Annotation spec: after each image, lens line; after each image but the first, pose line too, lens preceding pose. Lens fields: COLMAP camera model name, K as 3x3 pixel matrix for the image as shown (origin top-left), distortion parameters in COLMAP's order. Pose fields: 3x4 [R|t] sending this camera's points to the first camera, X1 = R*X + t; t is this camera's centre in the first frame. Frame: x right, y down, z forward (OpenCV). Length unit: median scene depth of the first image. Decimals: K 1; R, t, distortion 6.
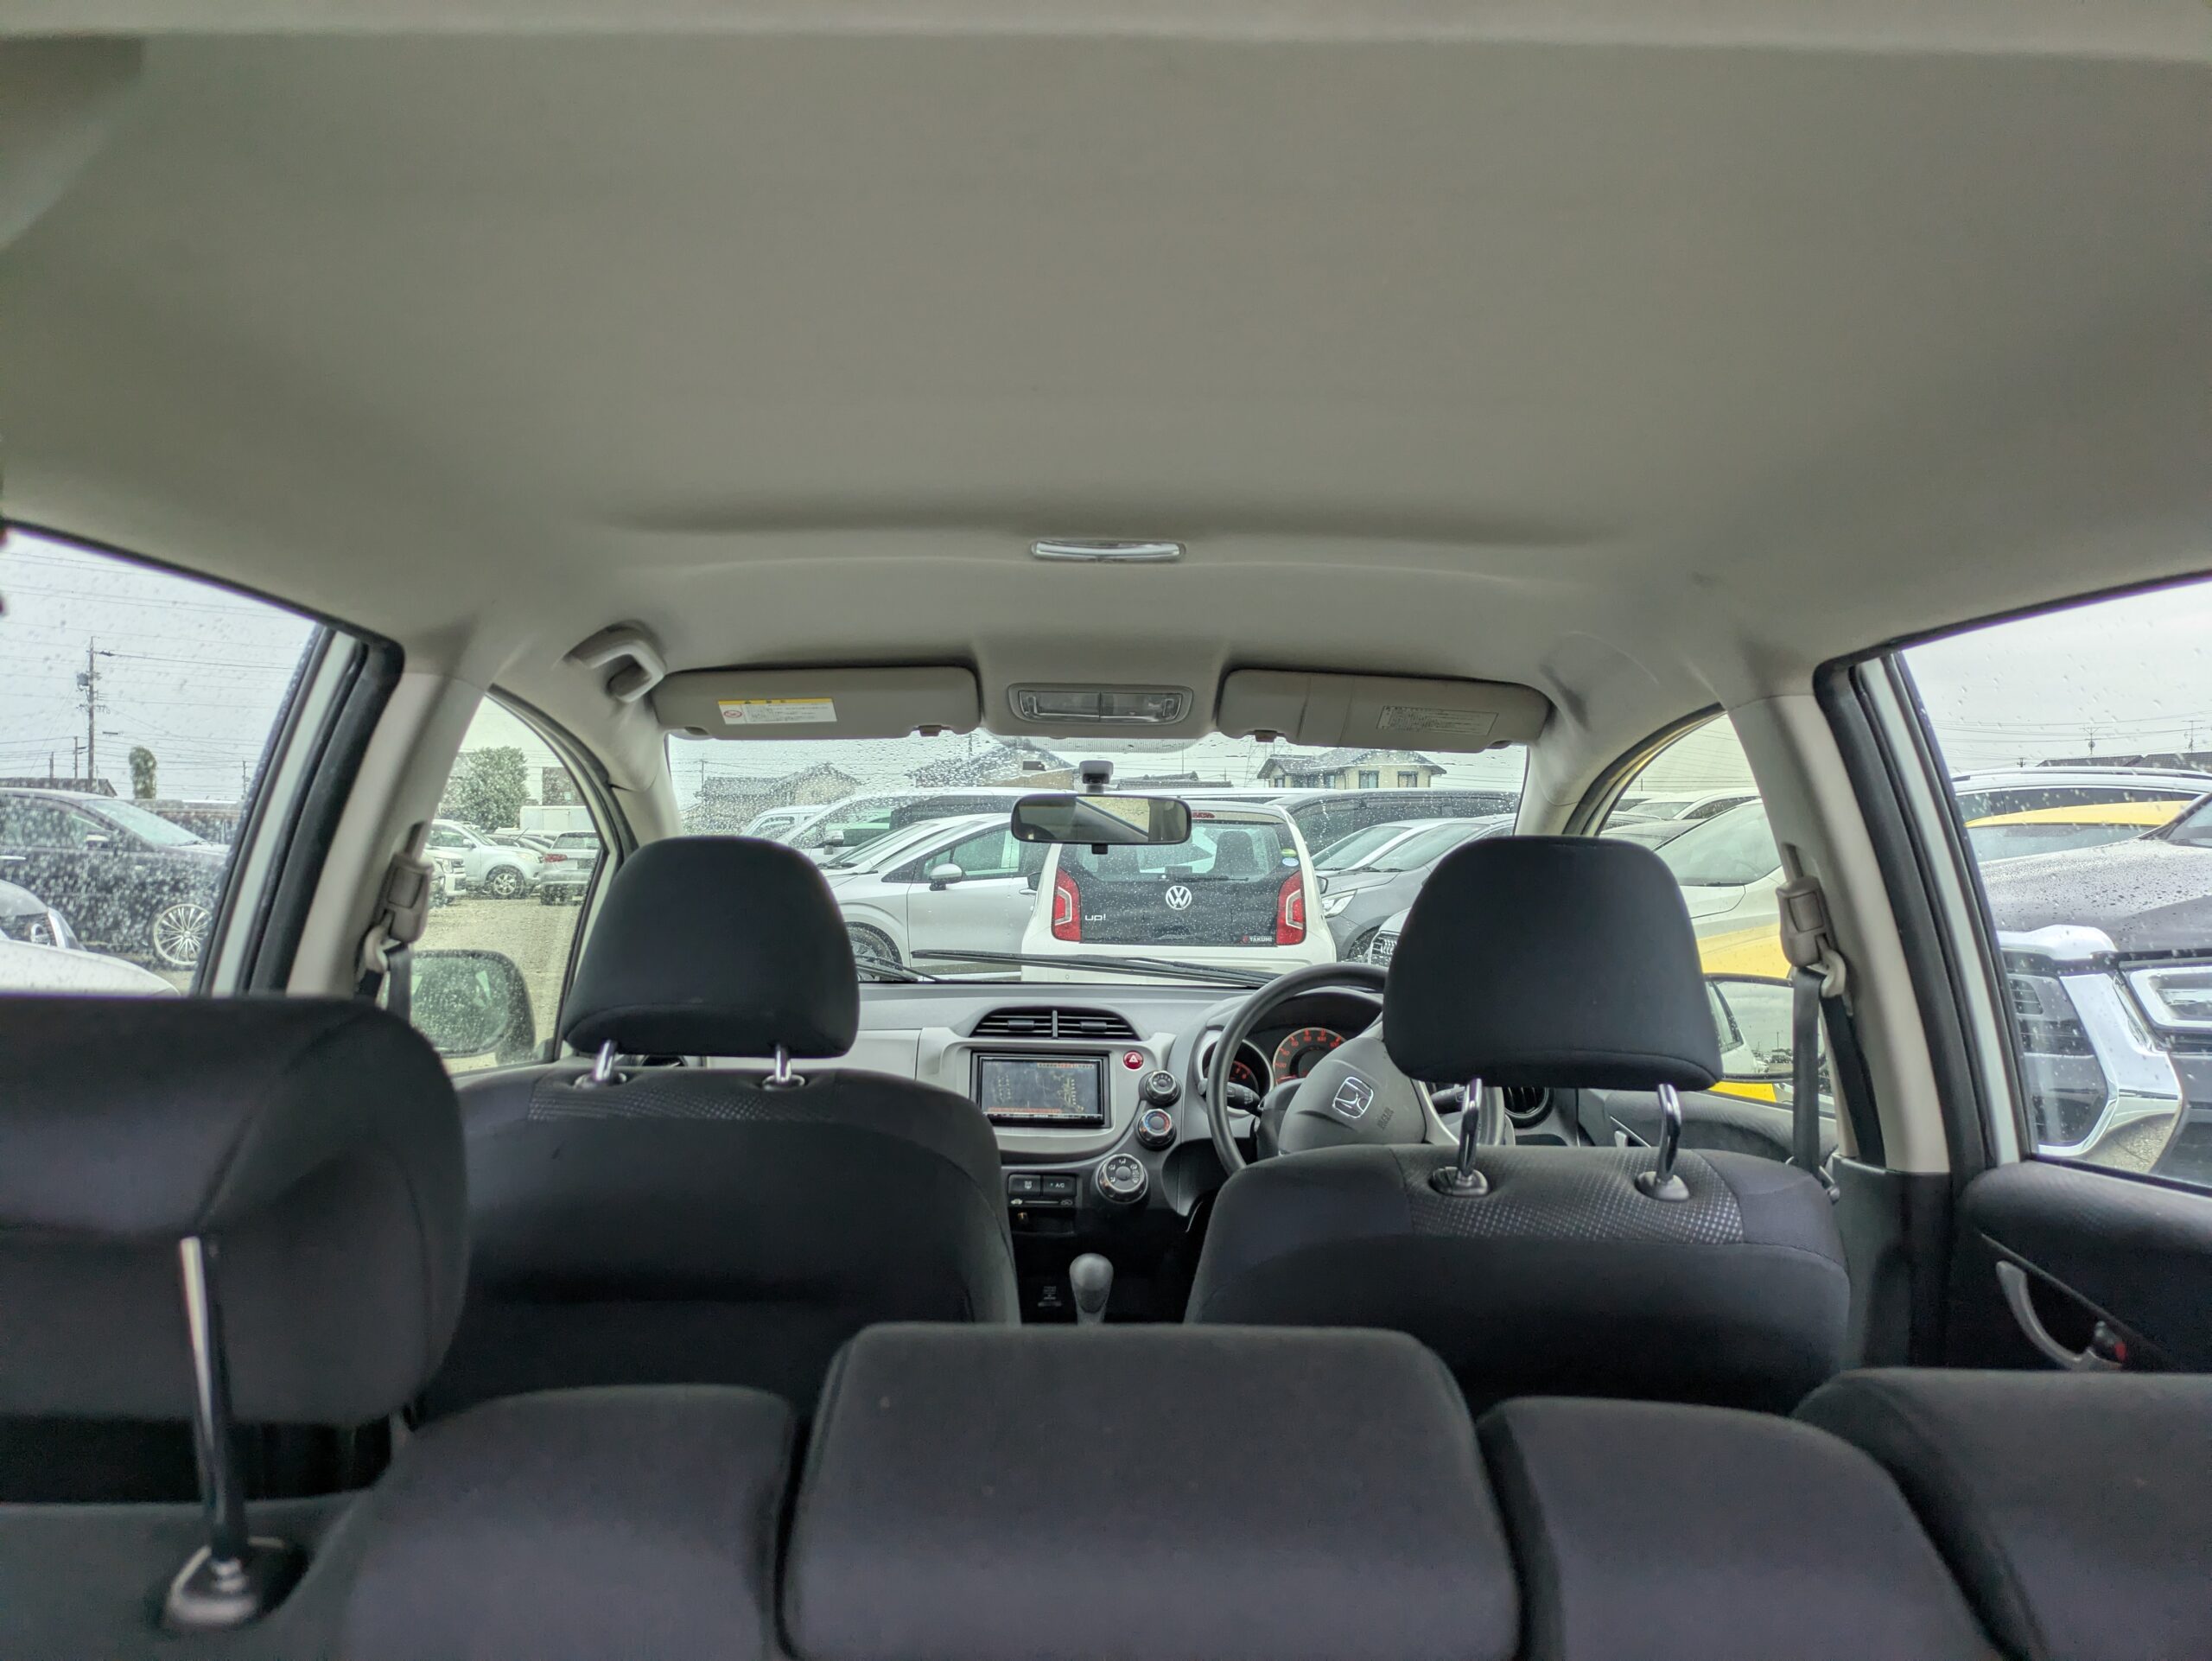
lens RADIAL K [[1640.0, 0, 1084.2], [0, 1640.0, 862.6], [0, 0, 1]] dist [0.038666, -0.022673]
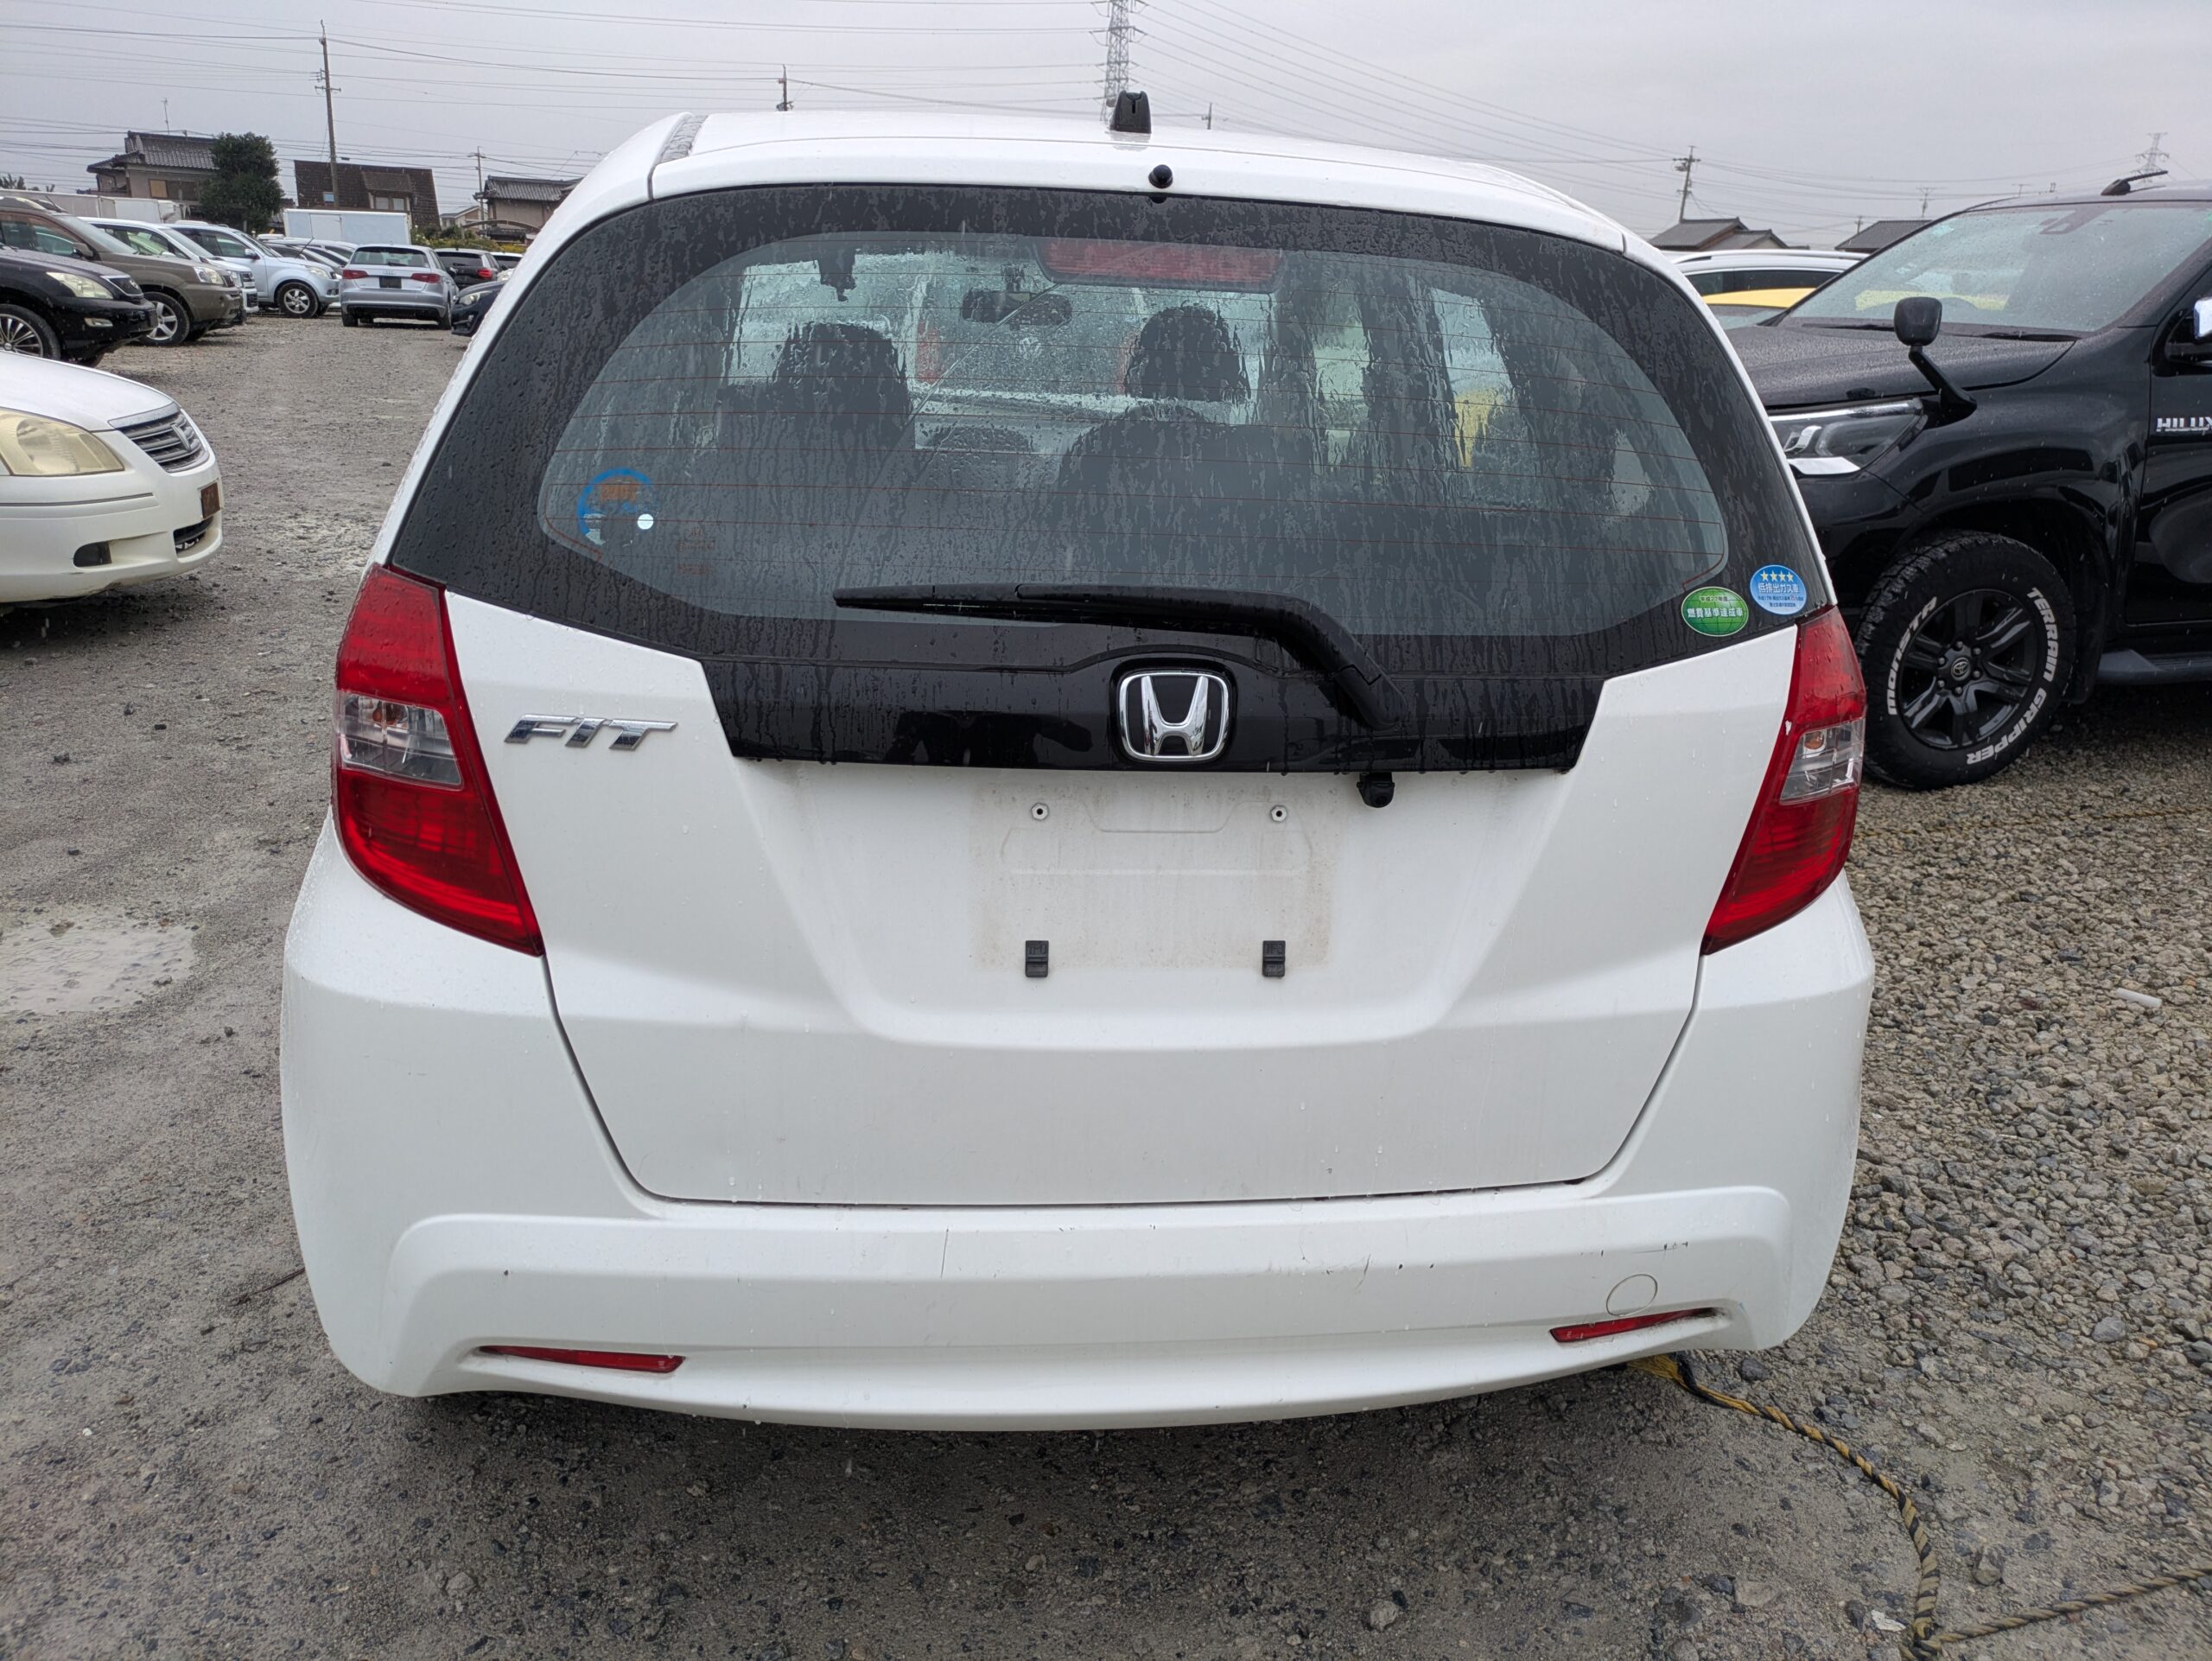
lens RADIAL K [[1640.0, 0, 1112.2], [0, 1640.0, 856.4], [0, 0, 1]] dist [0.038666, -0.022673]
pose [[0.992893, -0.007717, 0.118762, -0.087281], [-0.030747, 0.947383, 0.318623, -0.031411], [-0.114972, -0.320010, 0.940412, -0.651301]]
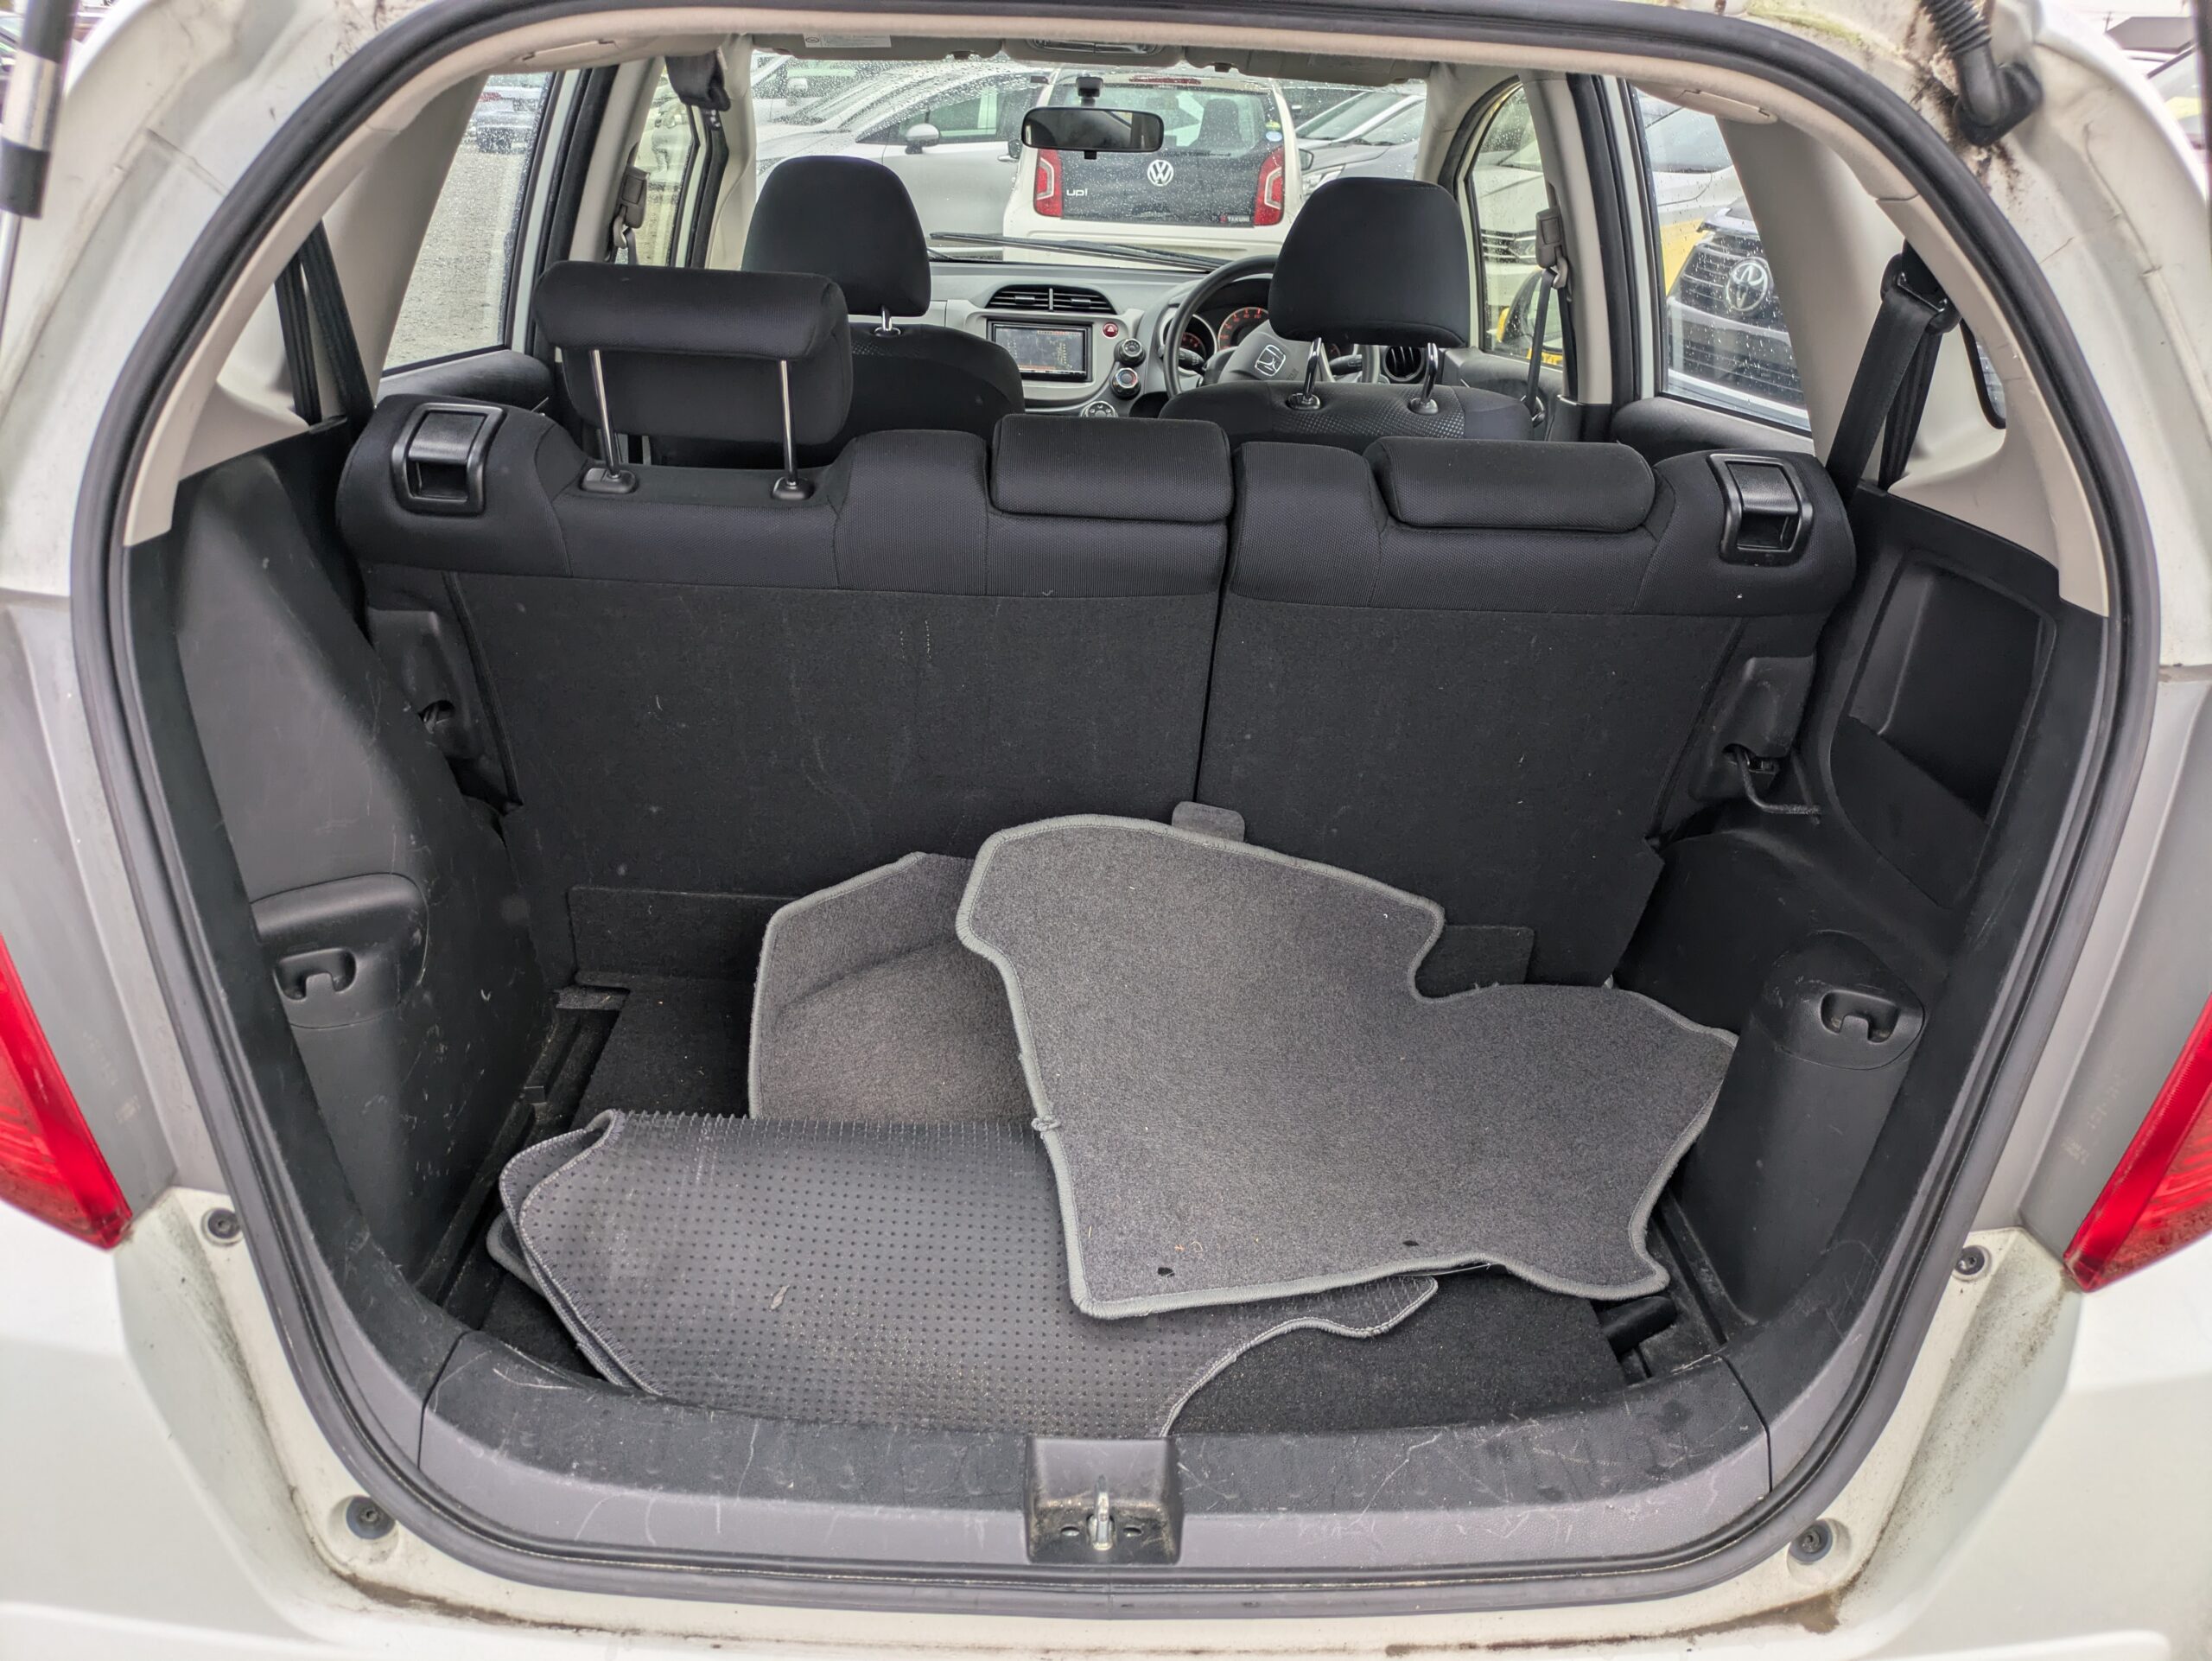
lens RADIAL K [[1640.0, 0, 1066.8], [0, 1640.0, 869.8], [0, 0, 1]] dist [0.038666, -0.022673]
pose [[0.999730, 0.019923, 0.011965, -0.011896], [-0.023093, 0.909492, 0.415080, -0.031597], [-0.002613, -0.415244, 0.909706, -0.364486]]
